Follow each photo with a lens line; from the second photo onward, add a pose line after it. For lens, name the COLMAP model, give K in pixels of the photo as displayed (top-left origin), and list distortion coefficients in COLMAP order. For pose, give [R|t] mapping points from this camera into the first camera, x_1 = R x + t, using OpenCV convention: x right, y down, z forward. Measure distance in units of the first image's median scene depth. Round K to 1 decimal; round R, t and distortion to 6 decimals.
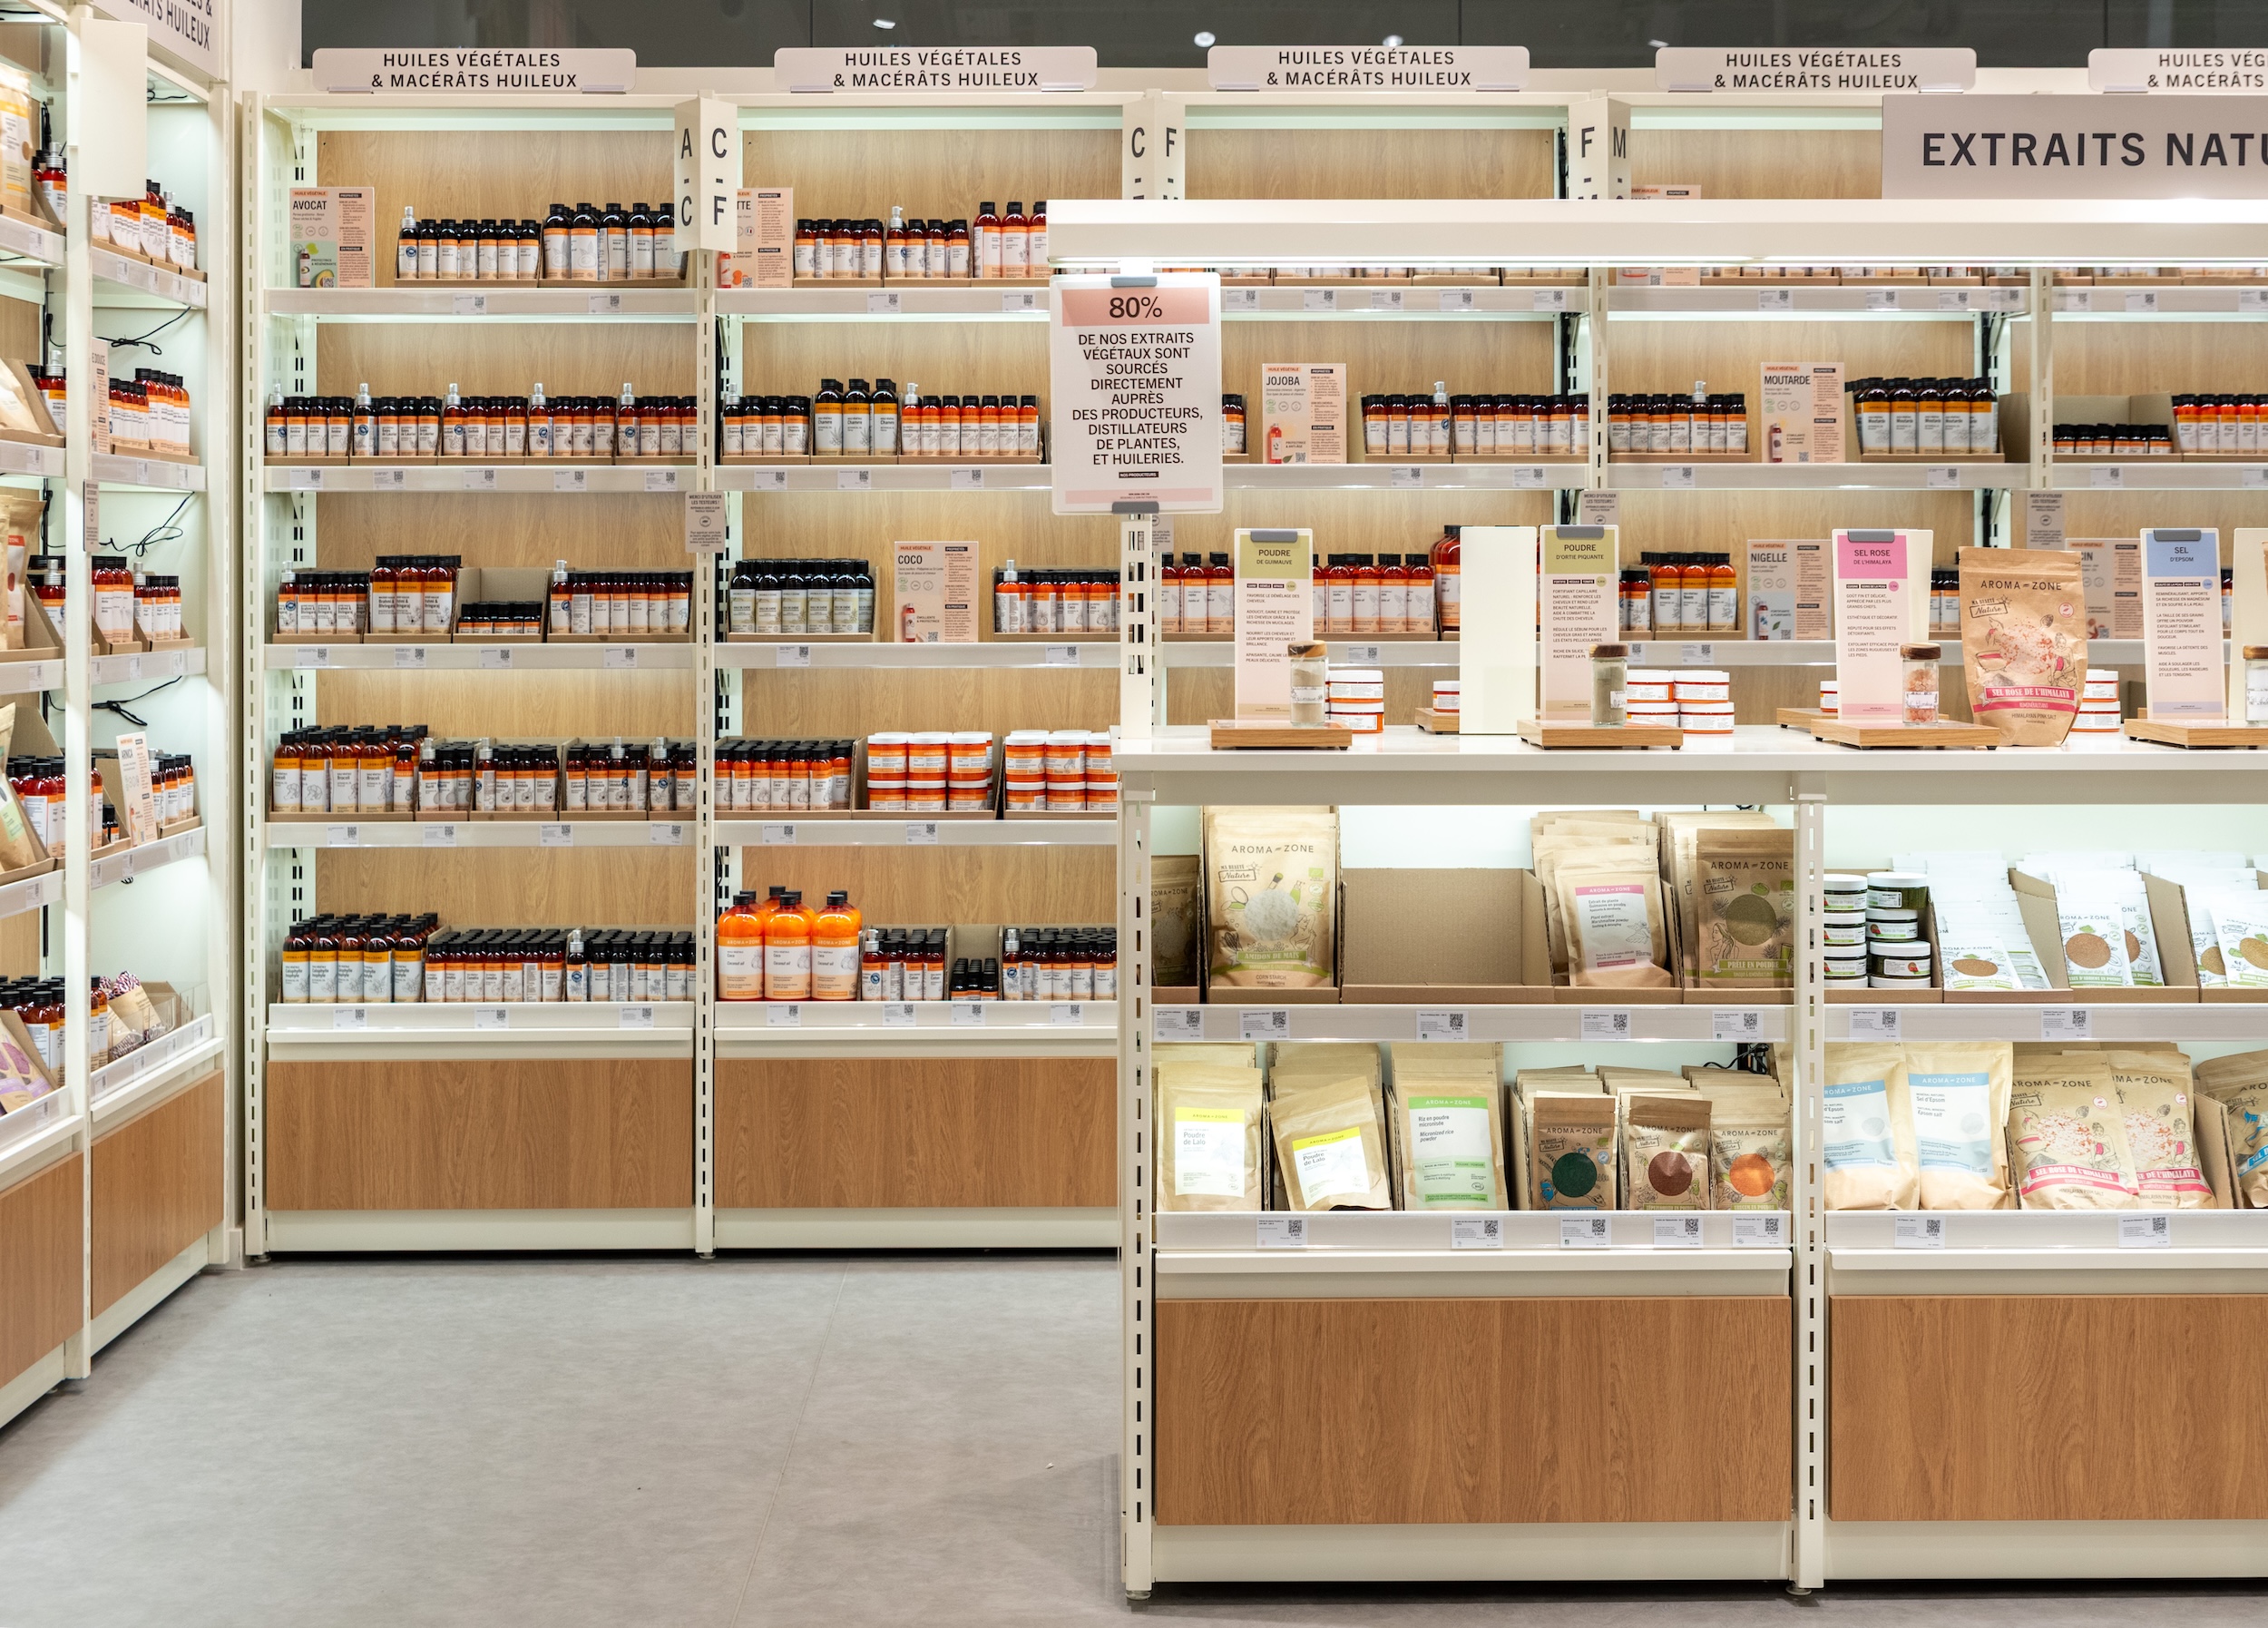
lens RADIAL K [[3070.9, 0, 1067.5], [0, 3070.9, 720.1], [0, 0, 1]] dist [-0.047744, 0.017425]
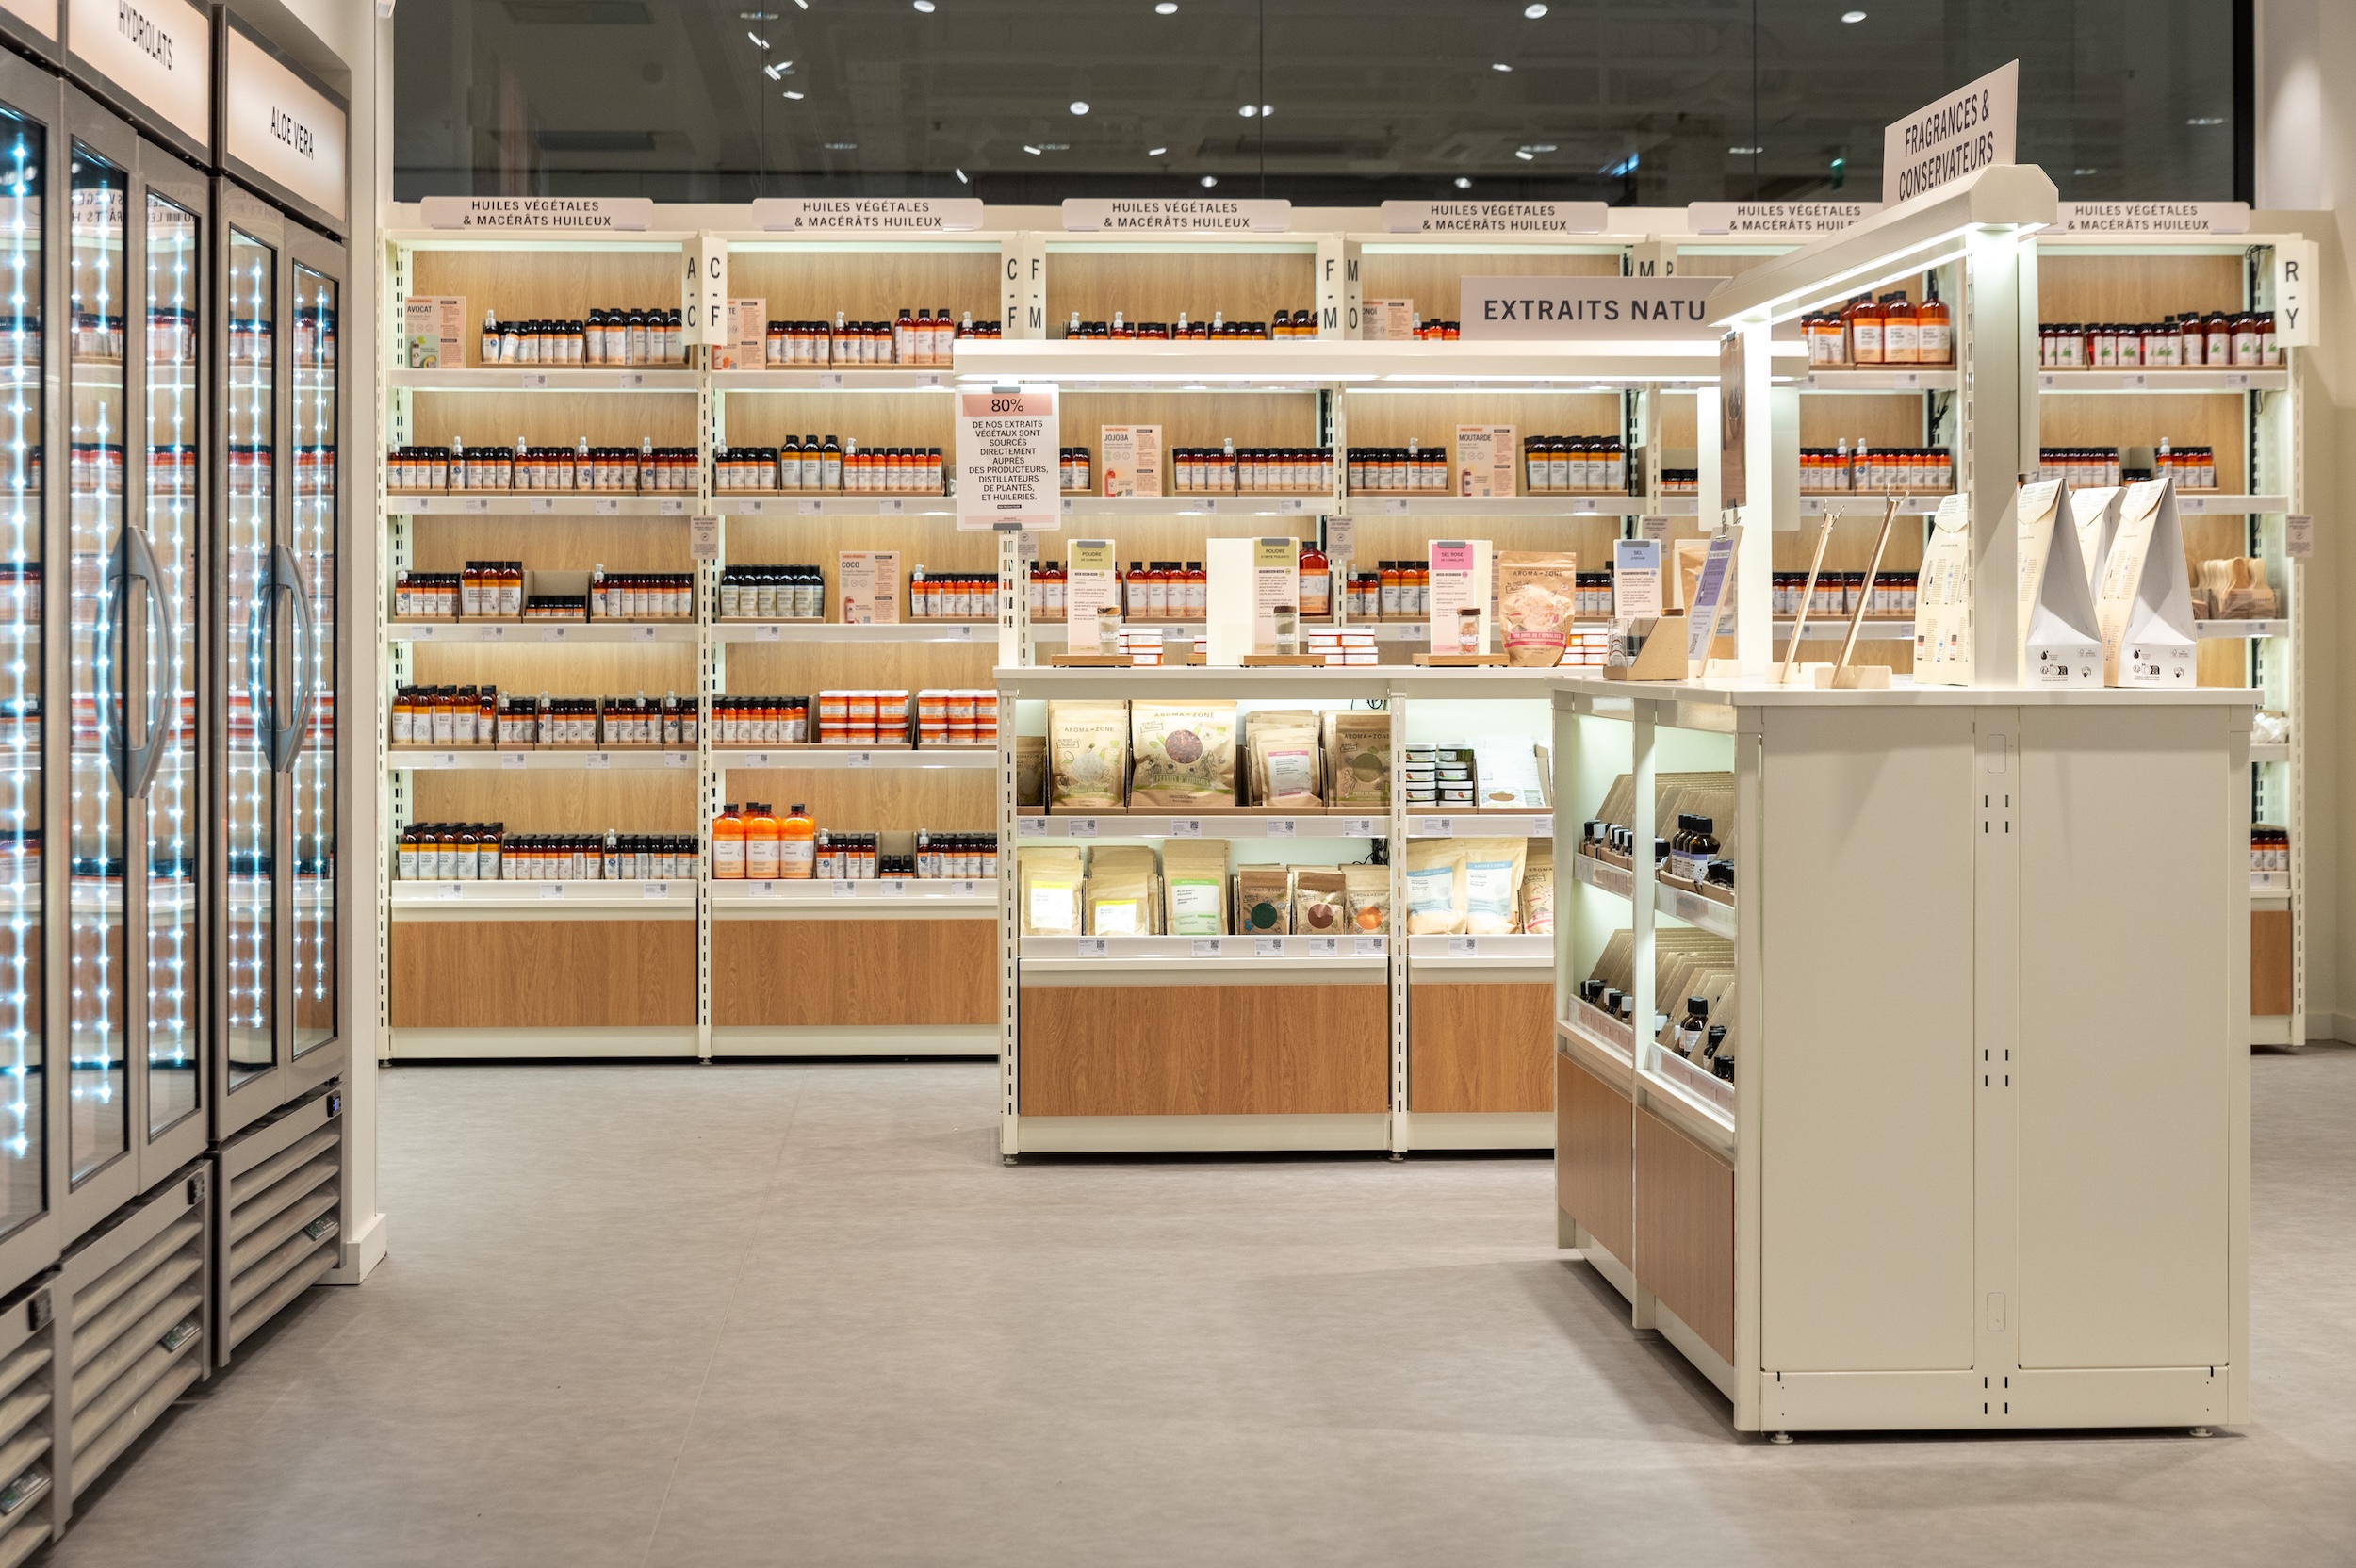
lens RADIAL K [[4038.3, 0, 1180.7], [0, 4038.3, 833.1], [0, 0, 1]] dist [0.017841, 0.024177]
pose [[0.998283, -0.002279, 0.058534, -0.009053], [0.002012, 0.999987, 0.004622, 0.062447], [-0.058544, -0.004497, 0.998275, -0.854676]]
